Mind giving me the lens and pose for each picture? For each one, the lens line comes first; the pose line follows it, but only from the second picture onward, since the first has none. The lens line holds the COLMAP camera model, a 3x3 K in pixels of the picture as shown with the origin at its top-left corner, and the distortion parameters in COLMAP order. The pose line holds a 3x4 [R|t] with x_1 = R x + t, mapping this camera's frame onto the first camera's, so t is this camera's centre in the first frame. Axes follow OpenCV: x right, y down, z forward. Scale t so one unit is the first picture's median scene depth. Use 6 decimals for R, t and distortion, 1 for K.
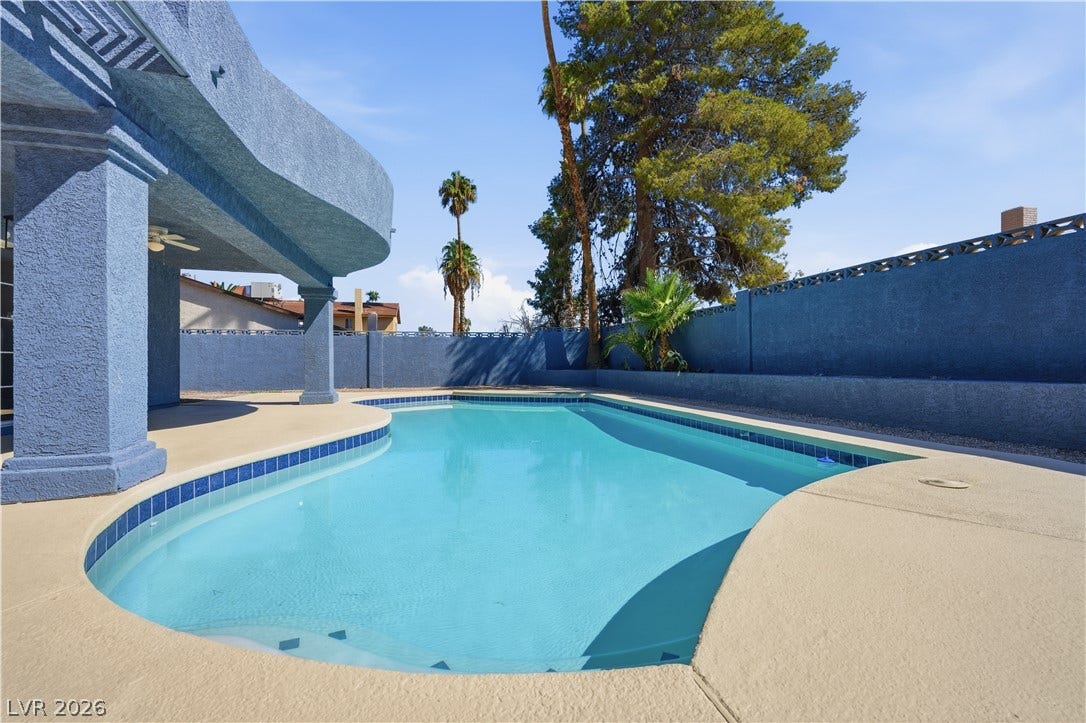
lens RADIAL K [[488.9, 0, 546.0], [0, 488.9, 368.4], [0, 0, 1]] dist [0.000649, -0.000185]
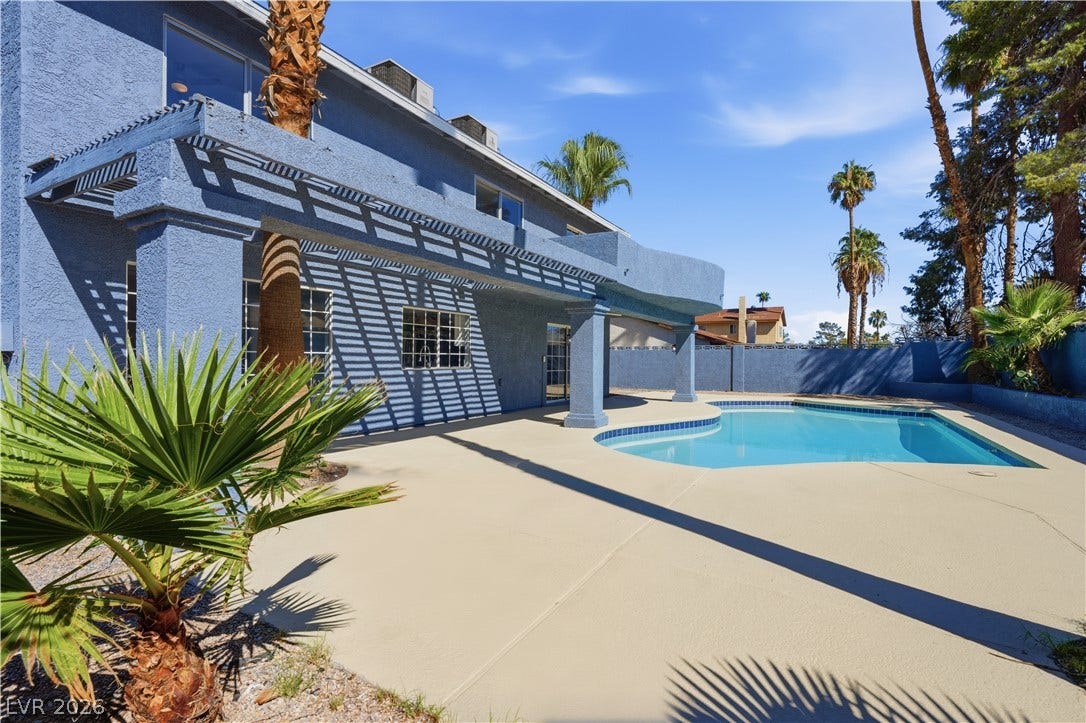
lens RADIAL K [[499.4, 0, 539.5], [0, 499.4, 354.6], [0, 0, 1]] dist [0.001506, -0.000163]
pose [[0.713549, 0.000379, -0.700605, 0.068333], [-0.016479, 0.999732, -0.016242, -0.009324], [0.700411, 0.023135, 0.713364, -0.095778]]
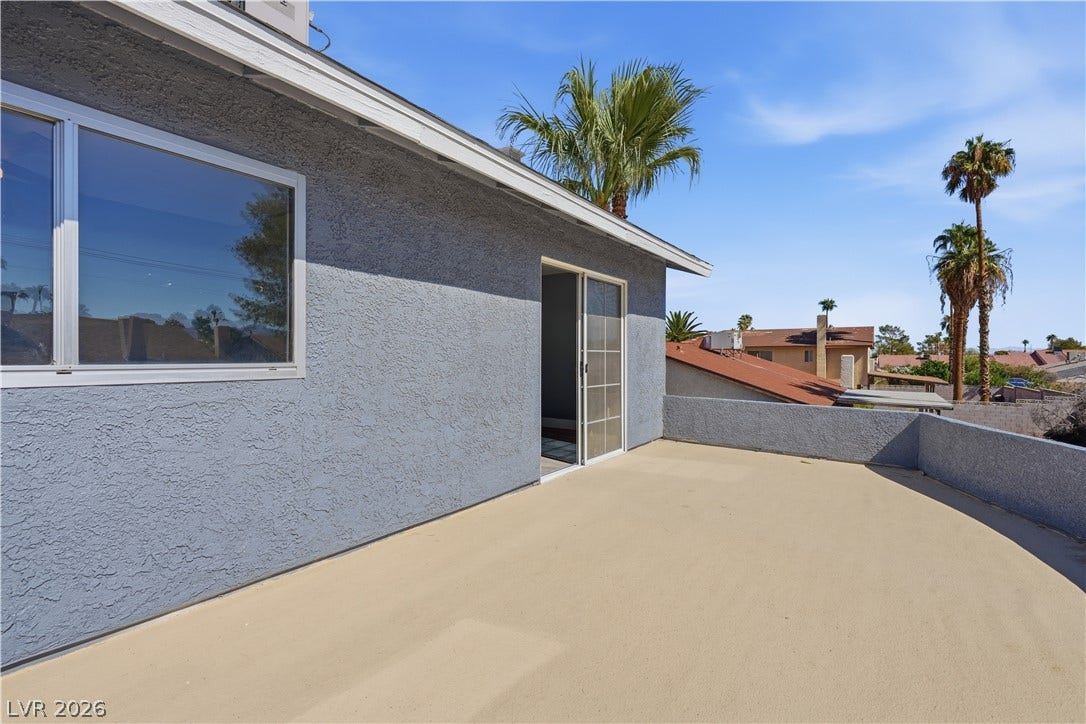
lens RADIAL K [[475.3, 0, 542.0], [0, 475.3, 356.5], [0, 0, 1]] dist [0.001441, 0.000143]
pose [[0.654395, 0.008944, -0.756100, -0.074536], [-0.015853, 0.999873, -0.001893, -0.081350], [0.755987, 0.013225, 0.654453, 0.088890]]
